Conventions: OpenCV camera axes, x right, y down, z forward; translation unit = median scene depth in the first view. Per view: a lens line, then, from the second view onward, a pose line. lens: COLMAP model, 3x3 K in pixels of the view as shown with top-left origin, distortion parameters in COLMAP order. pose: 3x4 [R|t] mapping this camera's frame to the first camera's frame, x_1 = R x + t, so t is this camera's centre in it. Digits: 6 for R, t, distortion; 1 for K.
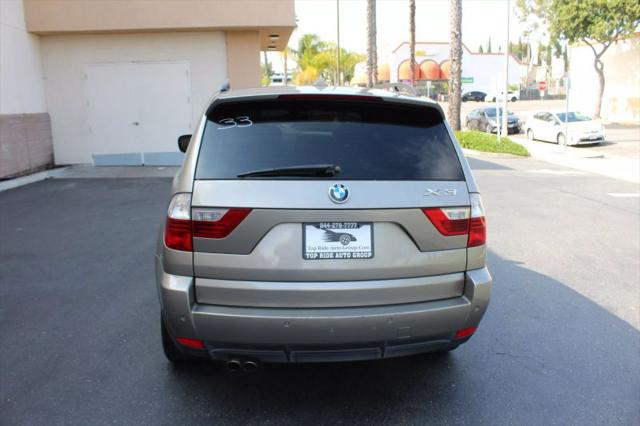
lens RADIAL K [[541.9, 0, 324.1], [0, 541.9, 211.4], [0, 0, 1]] dist [-0.164170, 0.152545]
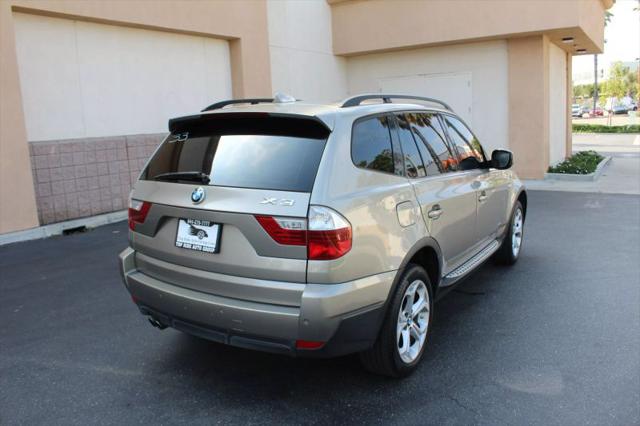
lens RADIAL K [[541.9, 0, 324.1], [0, 541.9, 211.4], [0, 0, 1]] dist [-0.164170, 0.152545]
pose [[0.767340, 0.083336, -0.635803, 0.184236], [-0.093182, 0.995486, 0.018022, -0.008489], [0.634435, 0.045417, 0.771641, 0.047445]]
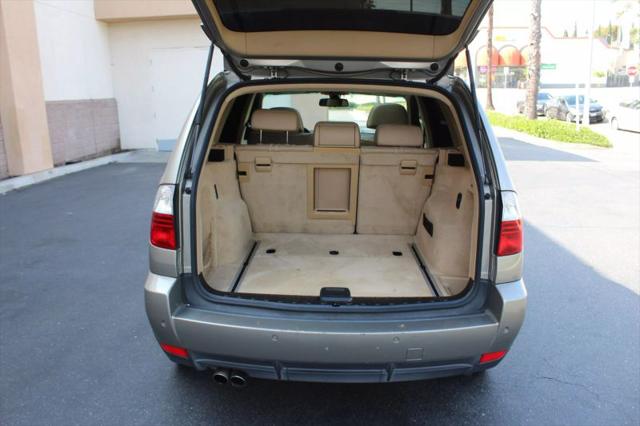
lens RADIAL K [[541.9, 0, 324.1], [0, 541.9, 211.4], [0, 0, 1]] dist [-0.164170, 0.152545]
pose [[0.990114, 0.027409, -0.137560, 0.022397], [-0.024157, 0.999389, 0.025253, -0.003383], [0.138168, -0.021680, 0.990171, 0.028313]]
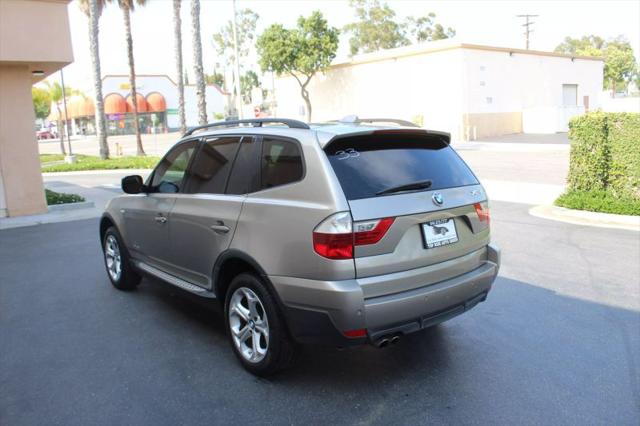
lens RADIAL K [[541.9, 0, 324.1], [0, 541.9, 211.4], [0, 0, 1]] dist [-0.164170, 0.152545]
pose [[0.845022, -0.115658, 0.522074, -0.174912], [0.144283, 0.989433, -0.014339, -0.004457], [-0.514898, 0.087443, 0.852780, -0.006402]]
